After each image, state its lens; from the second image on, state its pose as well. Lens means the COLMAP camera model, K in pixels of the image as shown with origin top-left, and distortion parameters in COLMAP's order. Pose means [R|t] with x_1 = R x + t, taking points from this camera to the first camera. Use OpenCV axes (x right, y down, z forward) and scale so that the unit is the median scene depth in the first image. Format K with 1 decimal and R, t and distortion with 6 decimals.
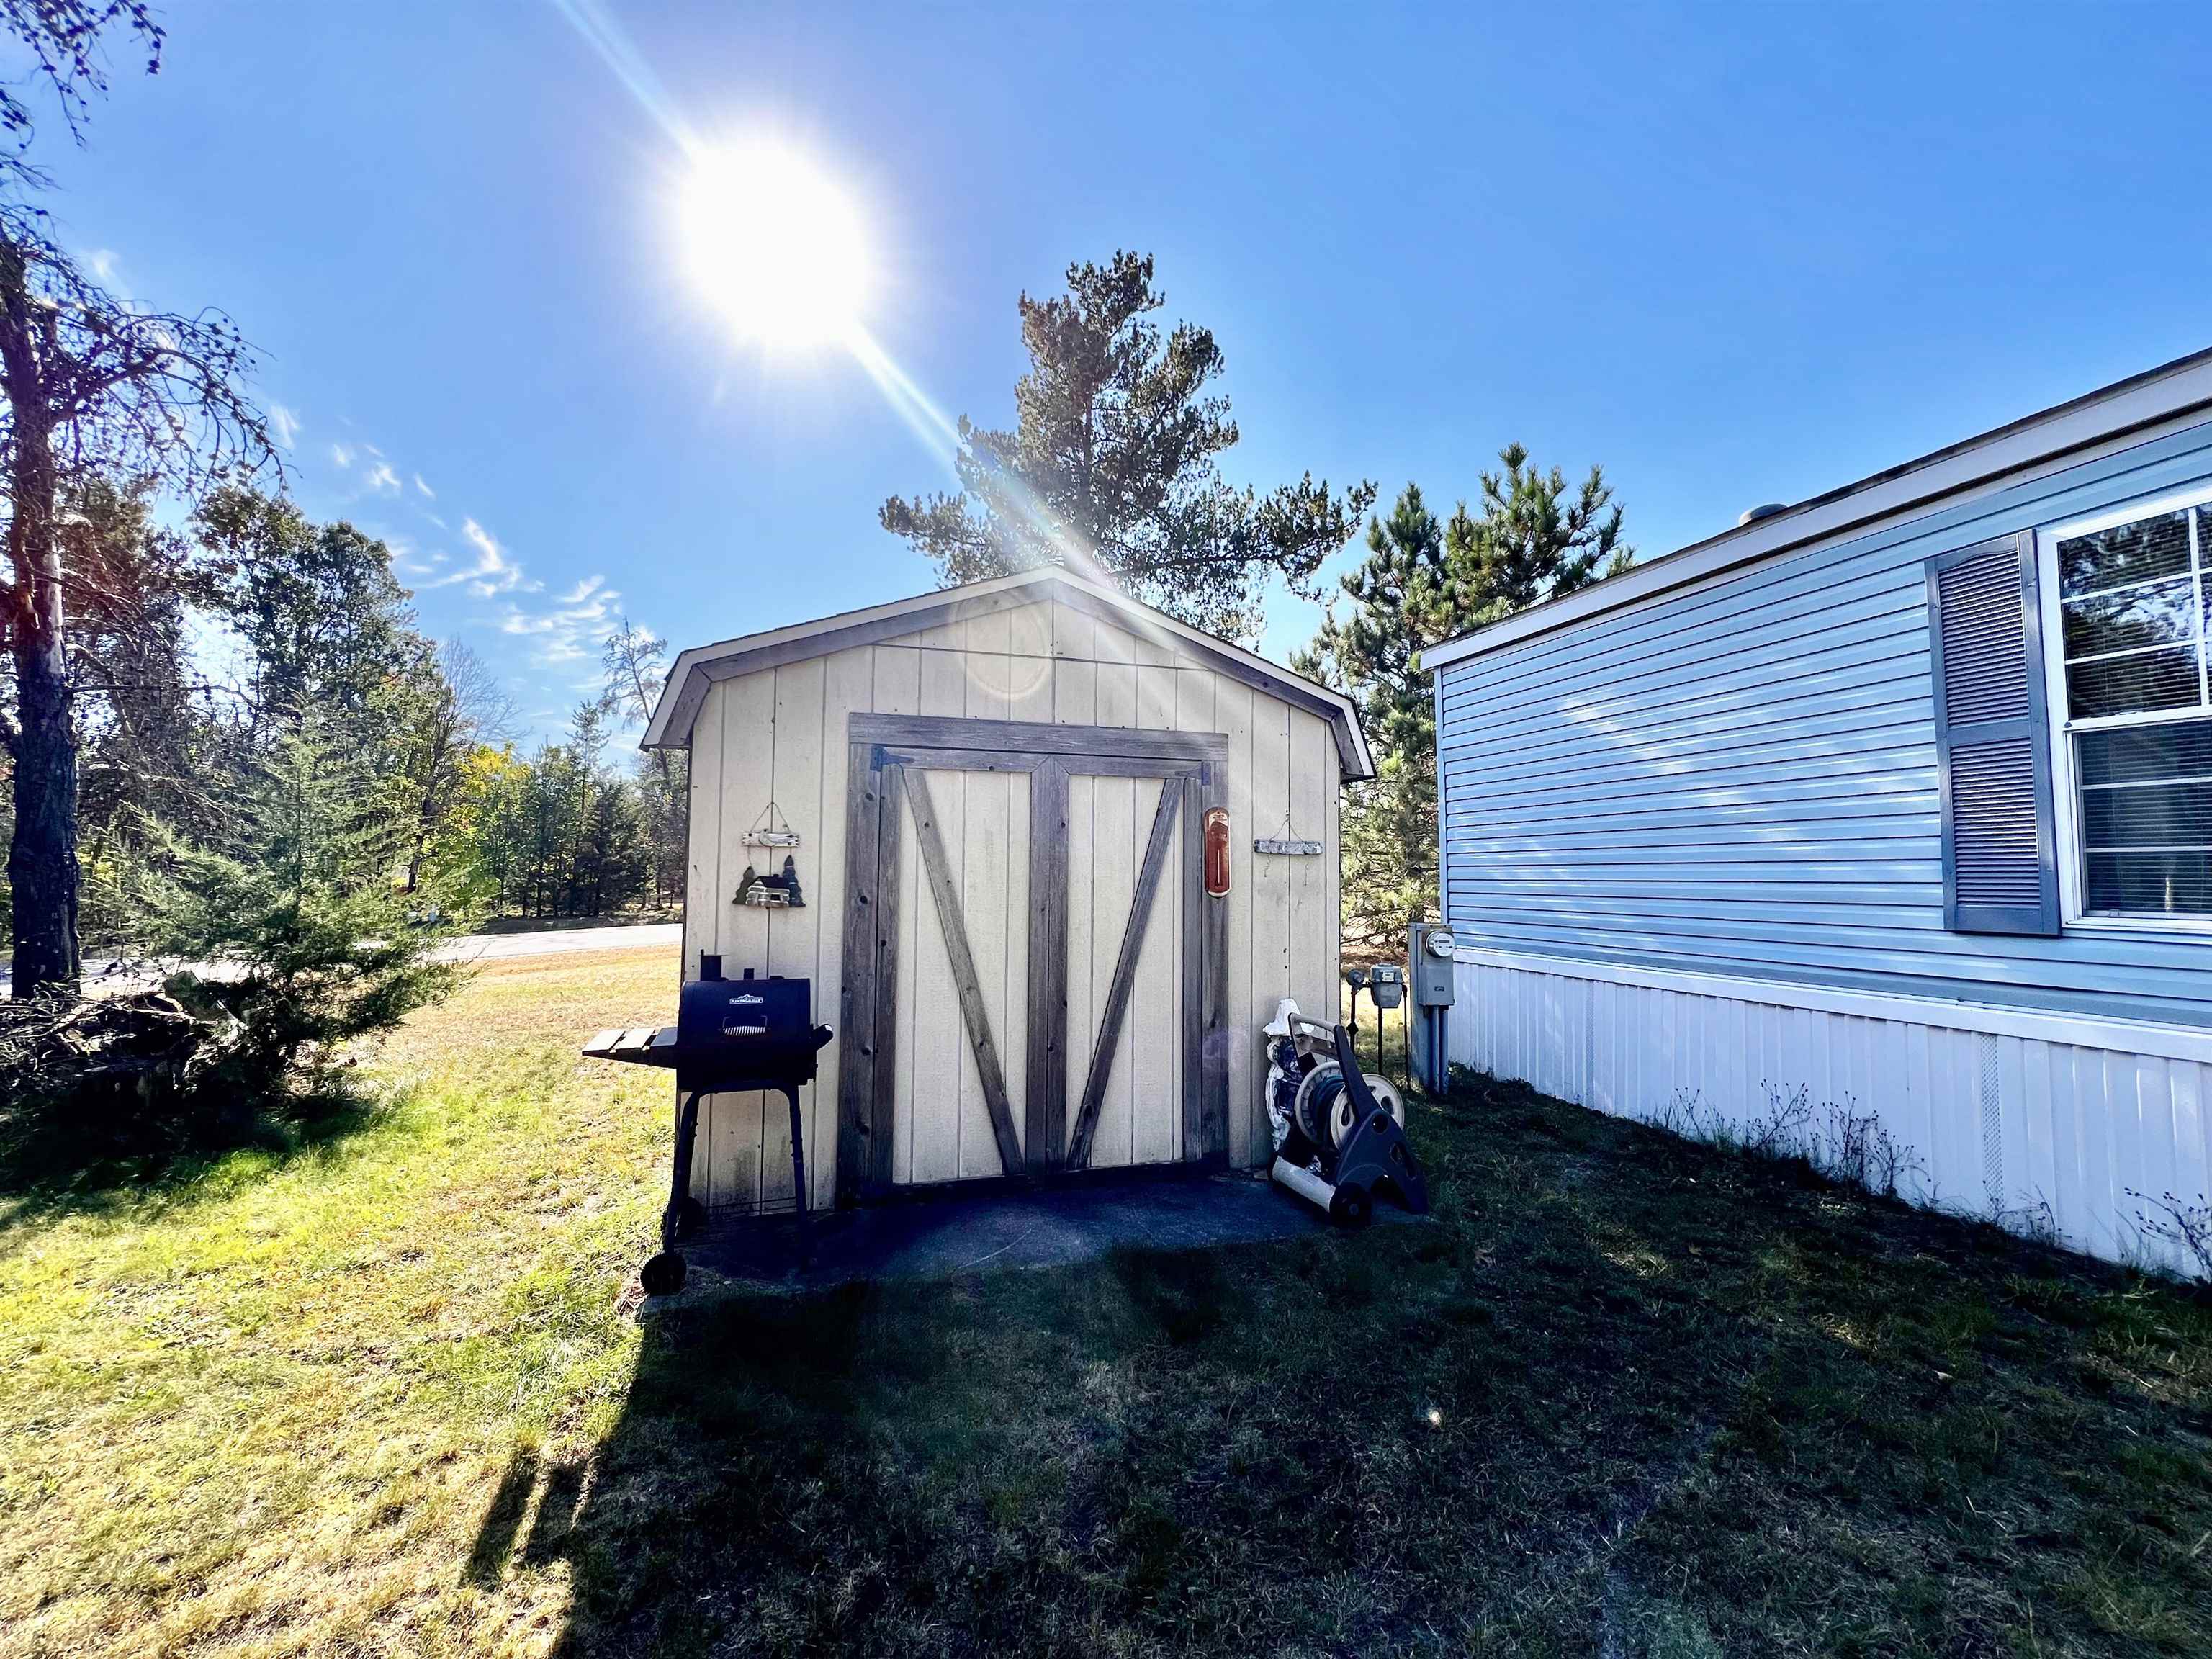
lens RADIAL K [[888.0, 0, 1103.9], [0, 888.0, 824.3], [0, 0, 1]] dist [-0.002743, 0.000297]
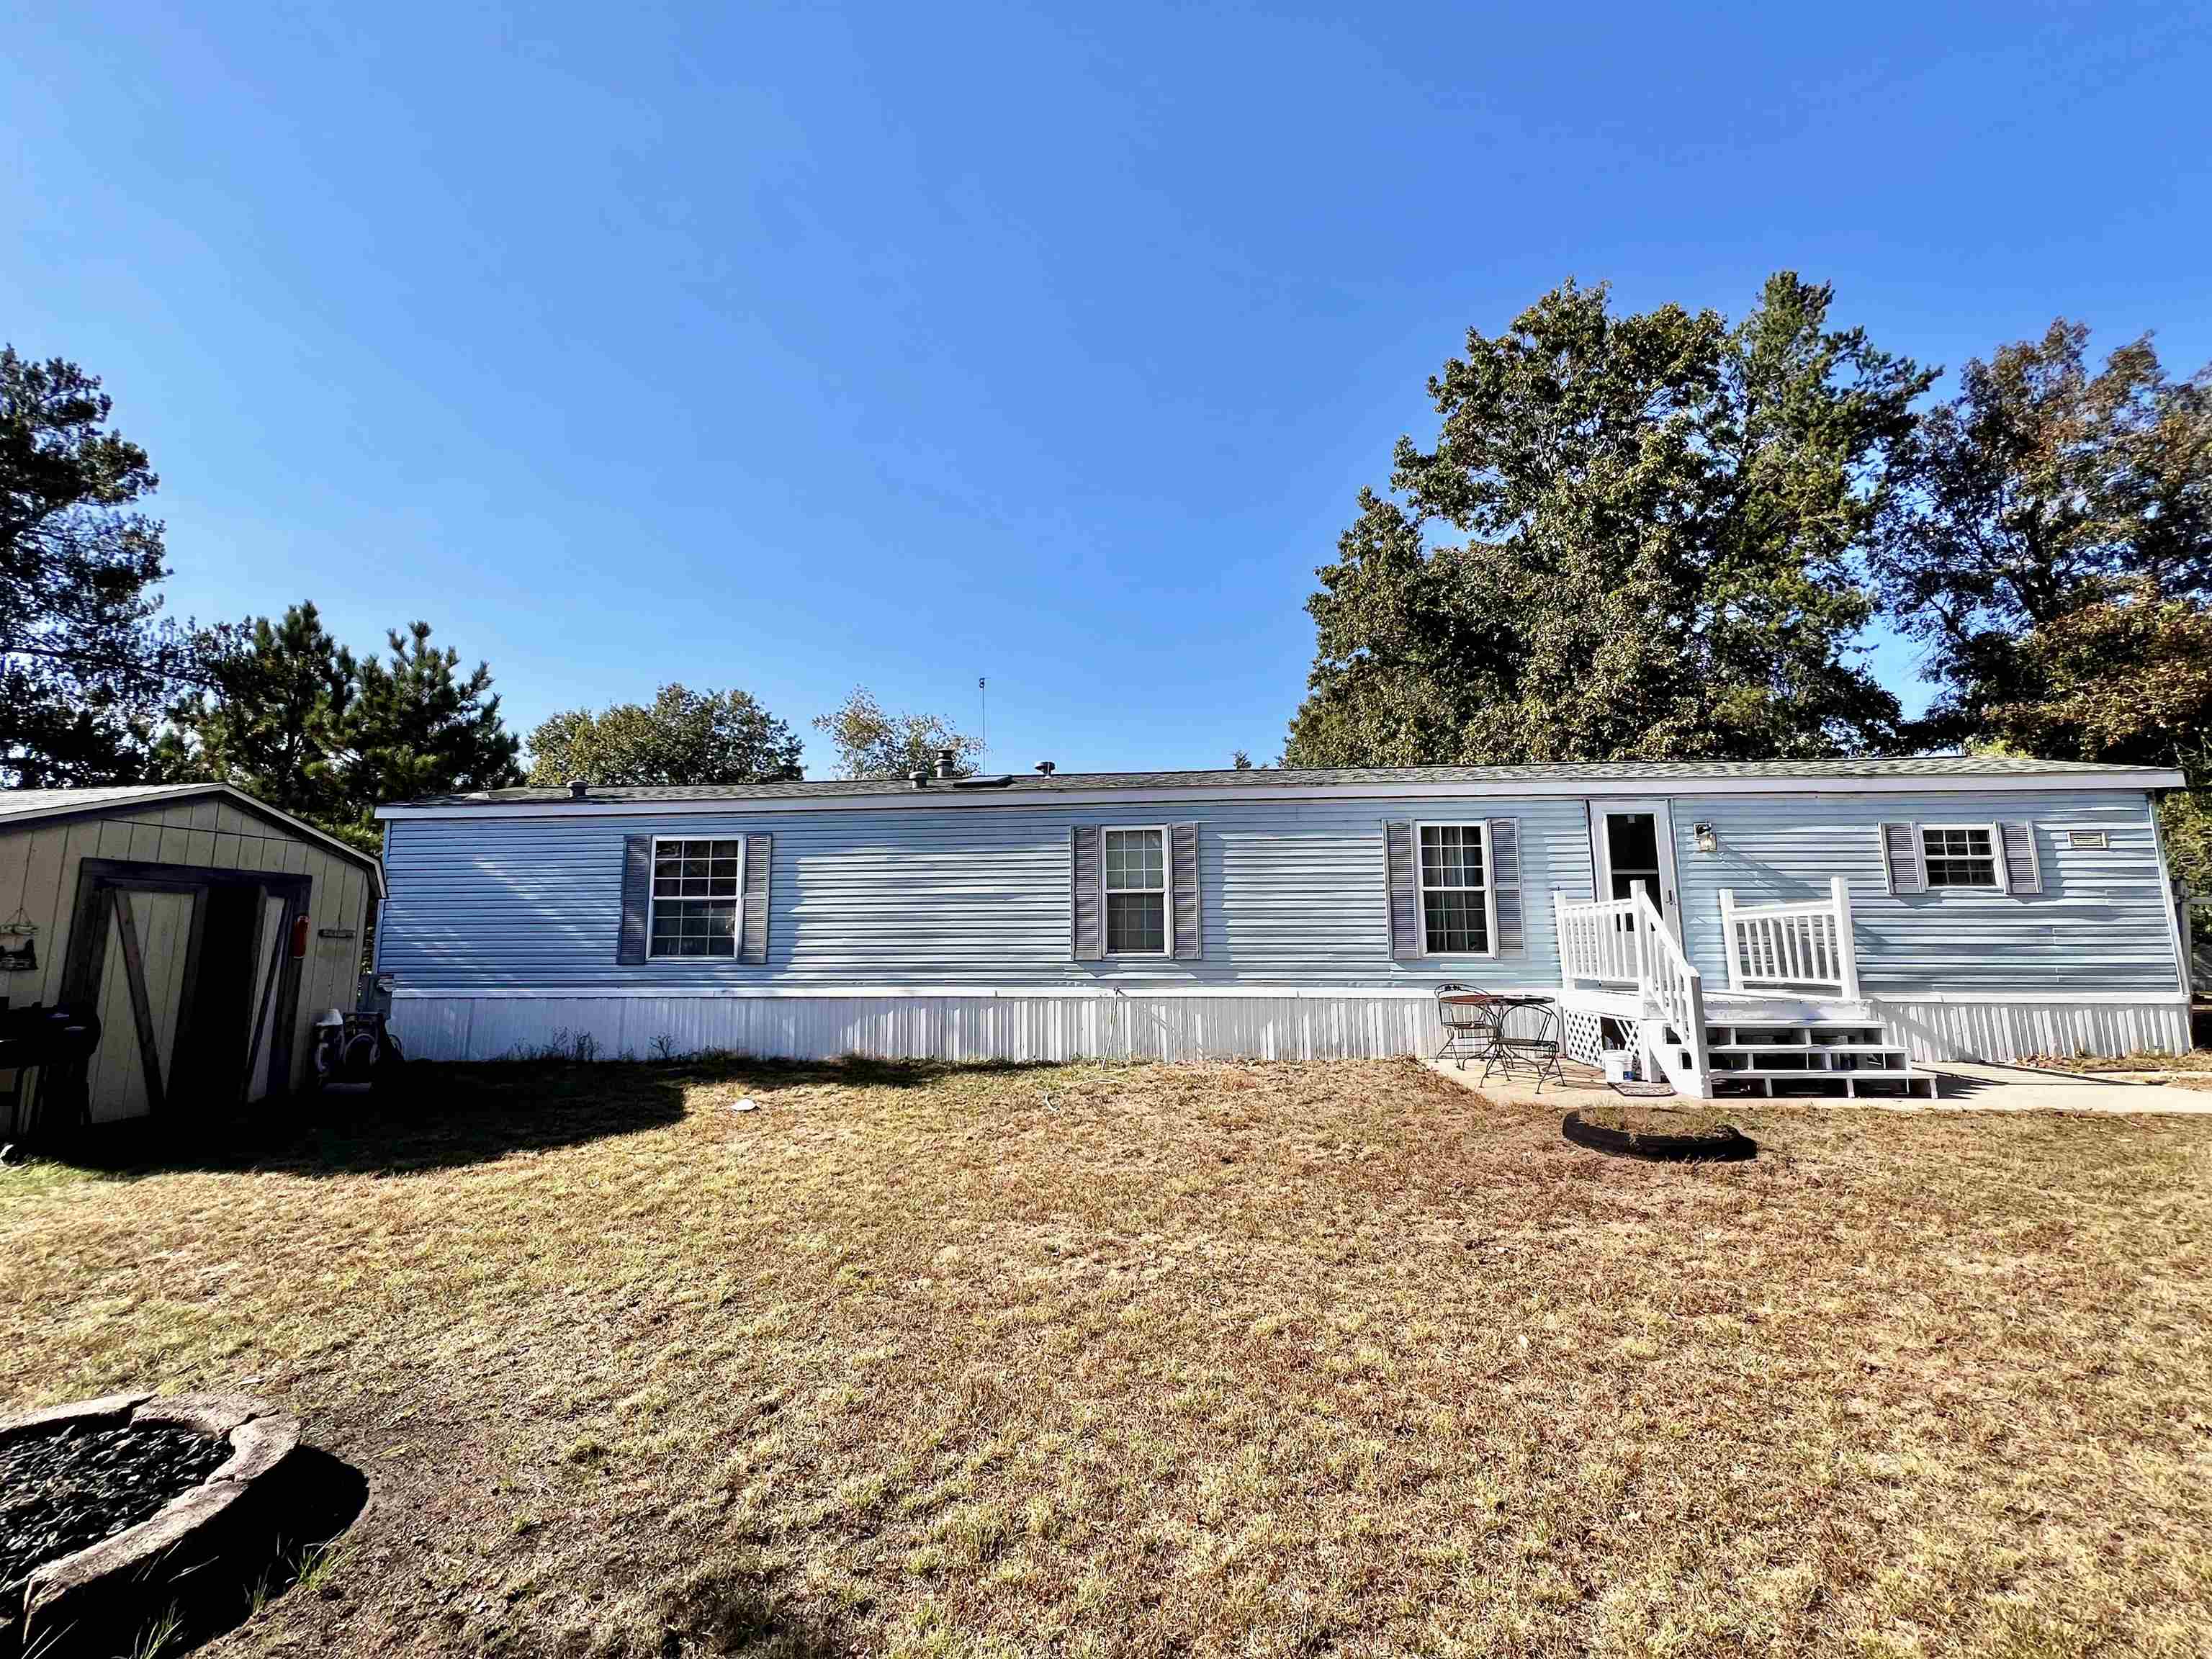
lens RADIAL K [[888.0, 0, 1103.9], [0, 888.0, 824.3], [0, 0, 1]] dist [-0.002743, 0.000297]
pose [[0.381485, 0.114212, 0.917292, -0.689394], [-0.043266, 0.993456, -0.105701, -0.056739], [-0.923362, 0.000636, 0.383931, -0.945946]]
